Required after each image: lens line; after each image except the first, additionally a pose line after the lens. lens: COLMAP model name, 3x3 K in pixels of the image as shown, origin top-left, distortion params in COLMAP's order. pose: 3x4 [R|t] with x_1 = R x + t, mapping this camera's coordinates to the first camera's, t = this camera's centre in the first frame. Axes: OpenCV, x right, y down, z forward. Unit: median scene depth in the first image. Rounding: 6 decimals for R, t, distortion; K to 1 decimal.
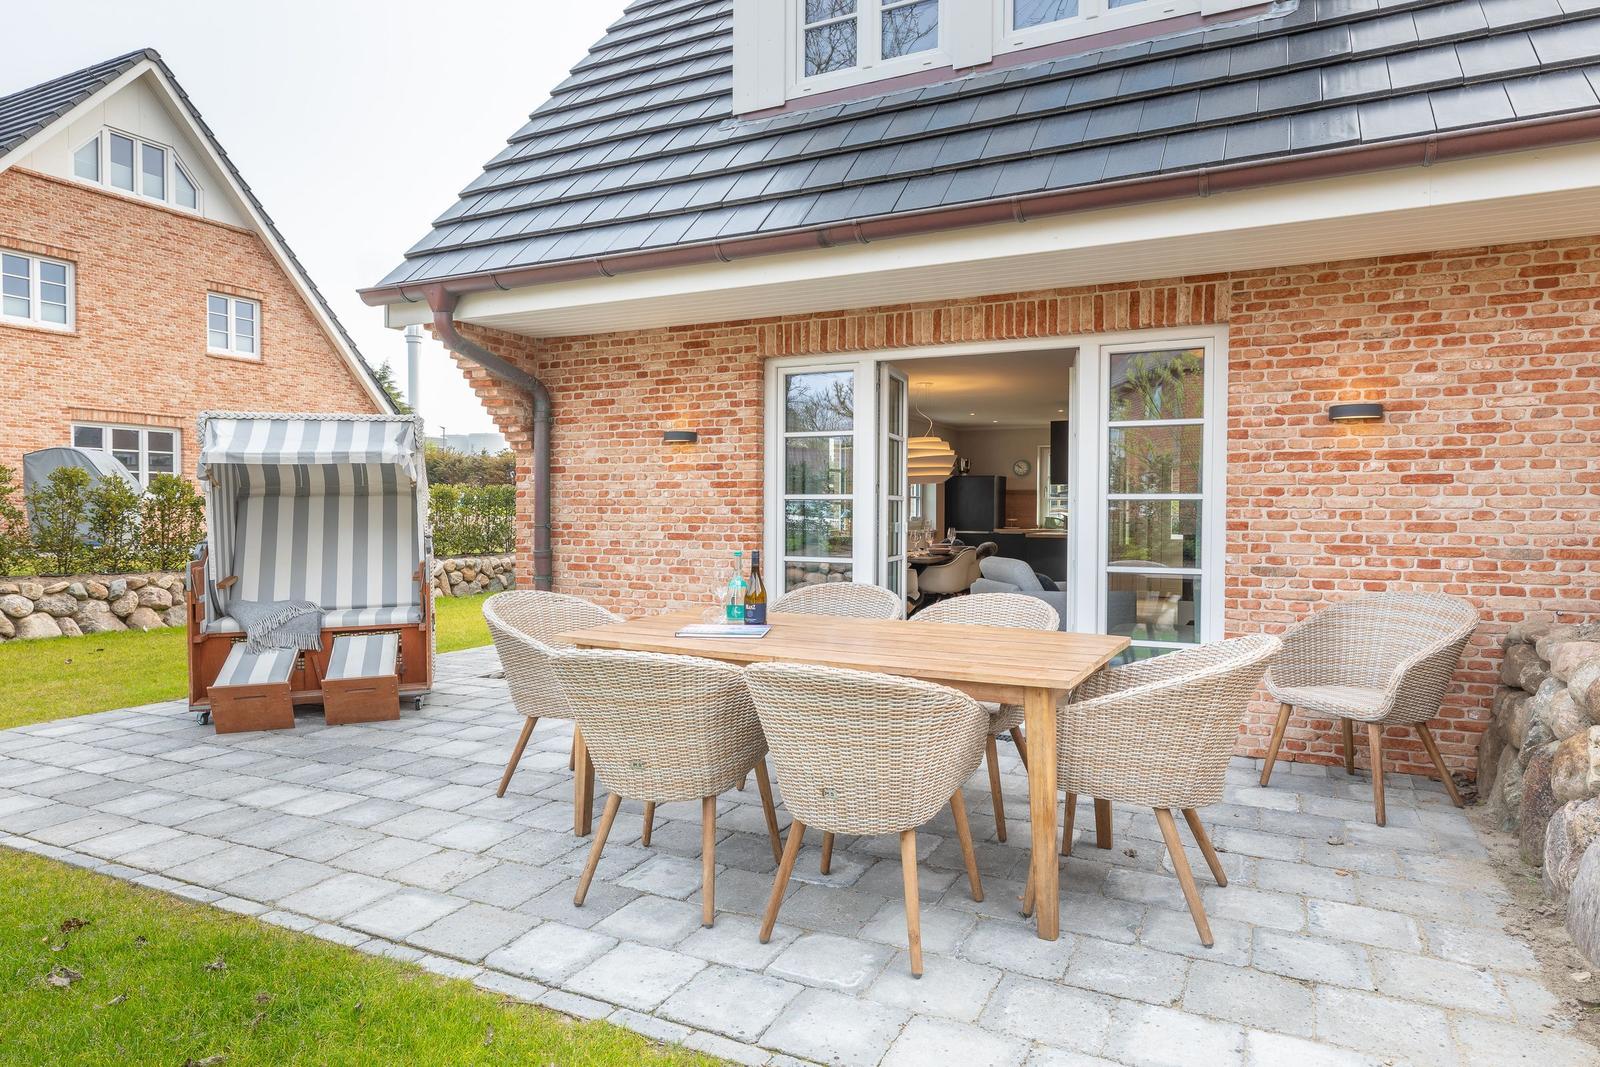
lens RADIAL K [[1034.5, 0, 788.1], [0, 1034.5, 525.8], [0, 0, 1]] dist [0.010540, -0.003182]
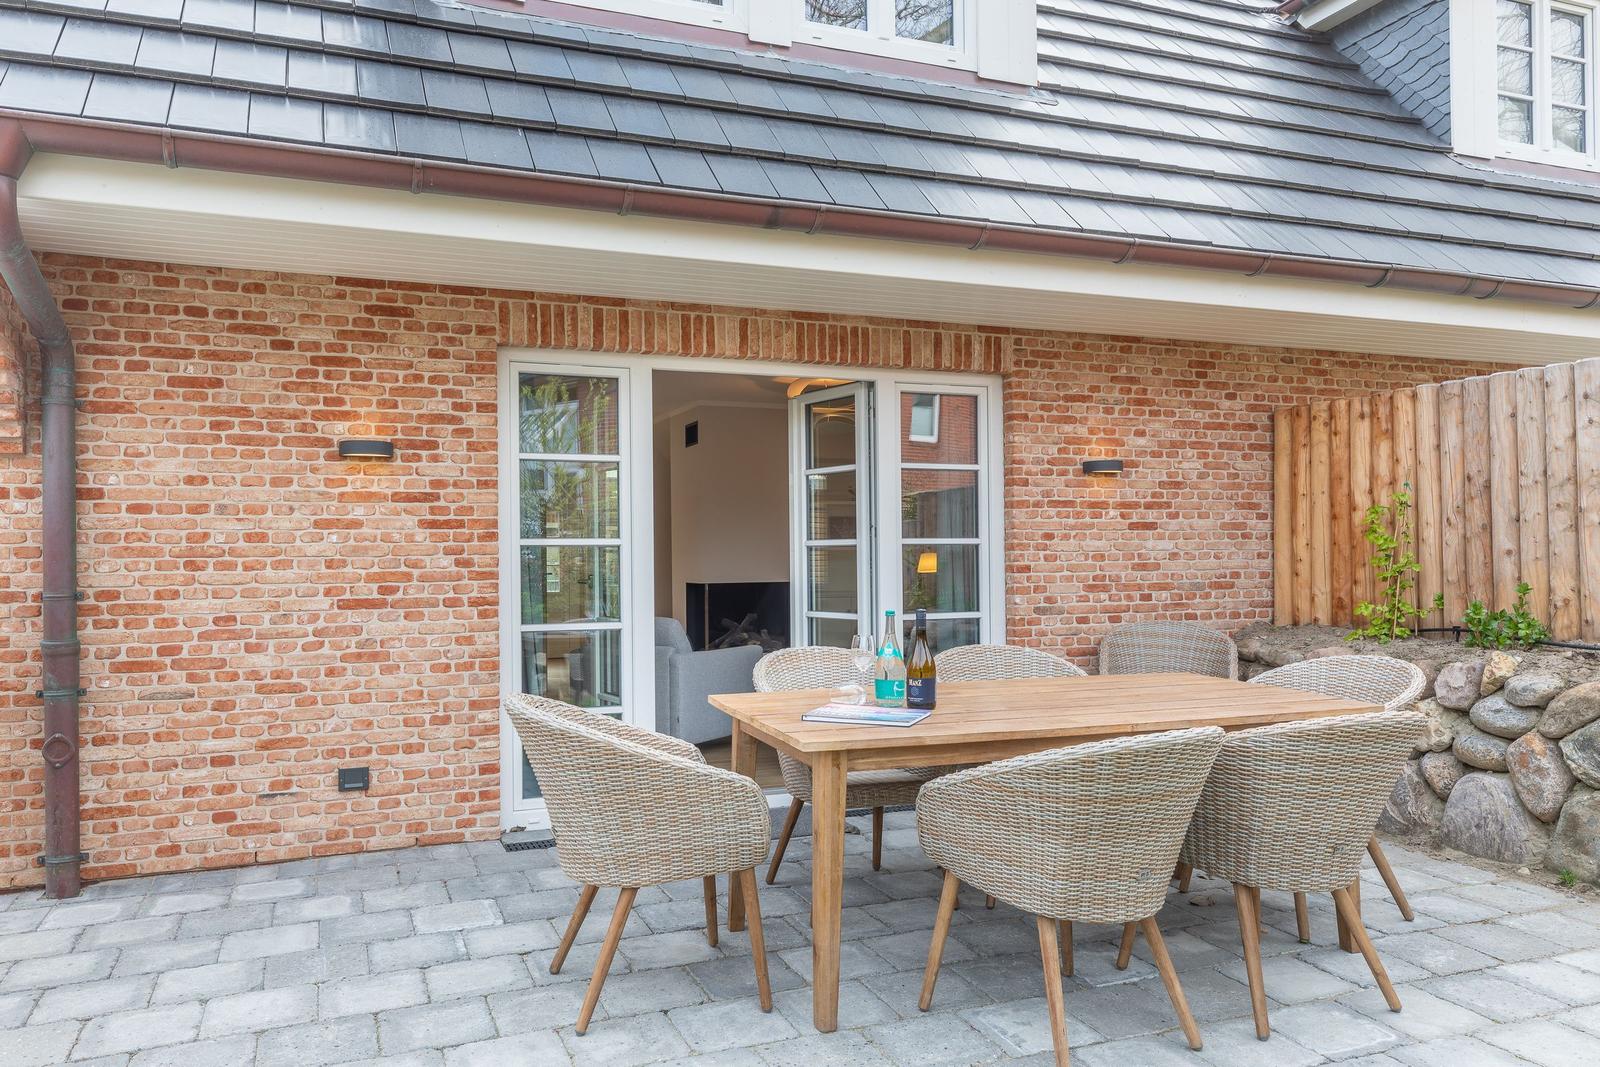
lens RADIAL K [[1242.1, 0, 803.9], [0, 1242.1, 532.0], [0, 0, 1]] dist [0.019801, -0.006965]
pose [[0.620276, 0.004514, 0.784371, -0.627490], [0.023062, 0.999446, -0.023990, -0.010831], [-0.784045, 0.032970, 0.619828, 0.352146]]
